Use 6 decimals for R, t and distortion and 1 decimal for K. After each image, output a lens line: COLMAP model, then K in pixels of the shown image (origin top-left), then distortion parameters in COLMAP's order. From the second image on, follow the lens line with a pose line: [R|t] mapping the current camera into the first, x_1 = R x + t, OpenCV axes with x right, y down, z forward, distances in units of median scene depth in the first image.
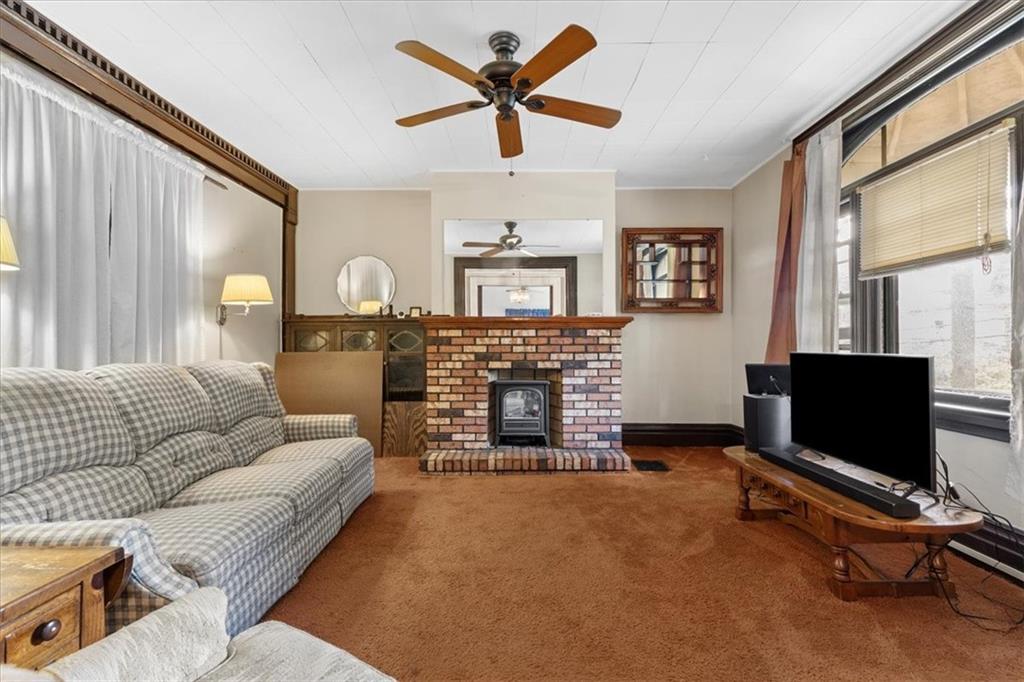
lens RADIAL K [[458.7, 0, 512.0], [0, 458.7, 341.0], [0, 0, 1]] dist [0.002731, 0.000010]
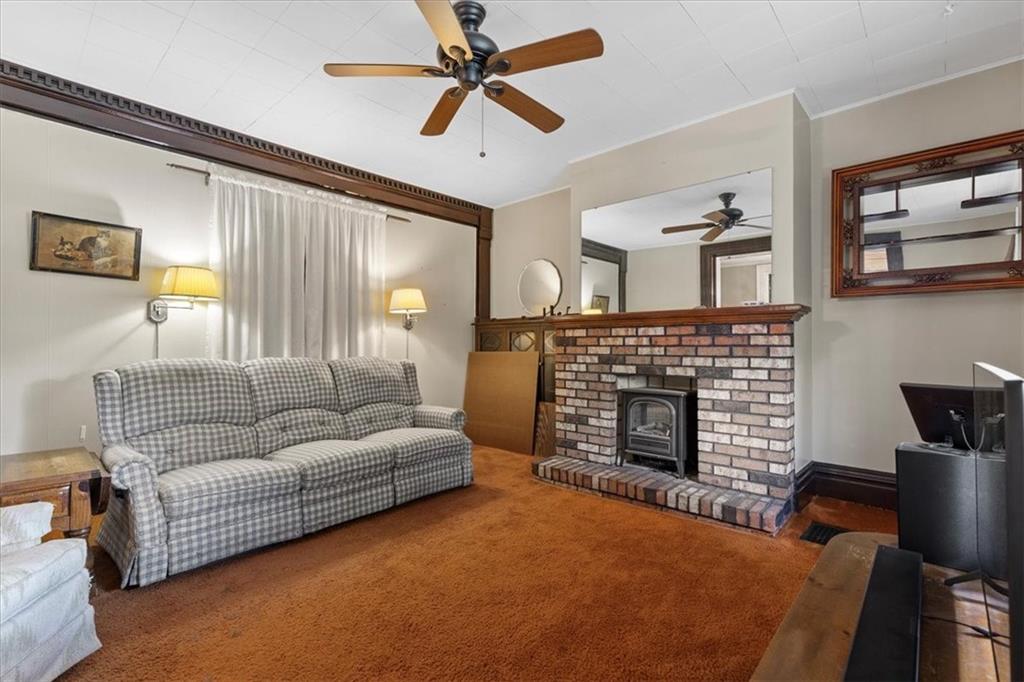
lens RADIAL K [[458.7, 0, 512.0], [0, 458.7, 341.0], [0, 0, 1]] dist [0.002731, 0.000010]
pose [[0.743536, -0.003160, -0.668689, 0.390223], [0.002803, 0.999995, -0.001608, 0.000285], [0.668690, -0.000679, 0.743541, 0.226219]]
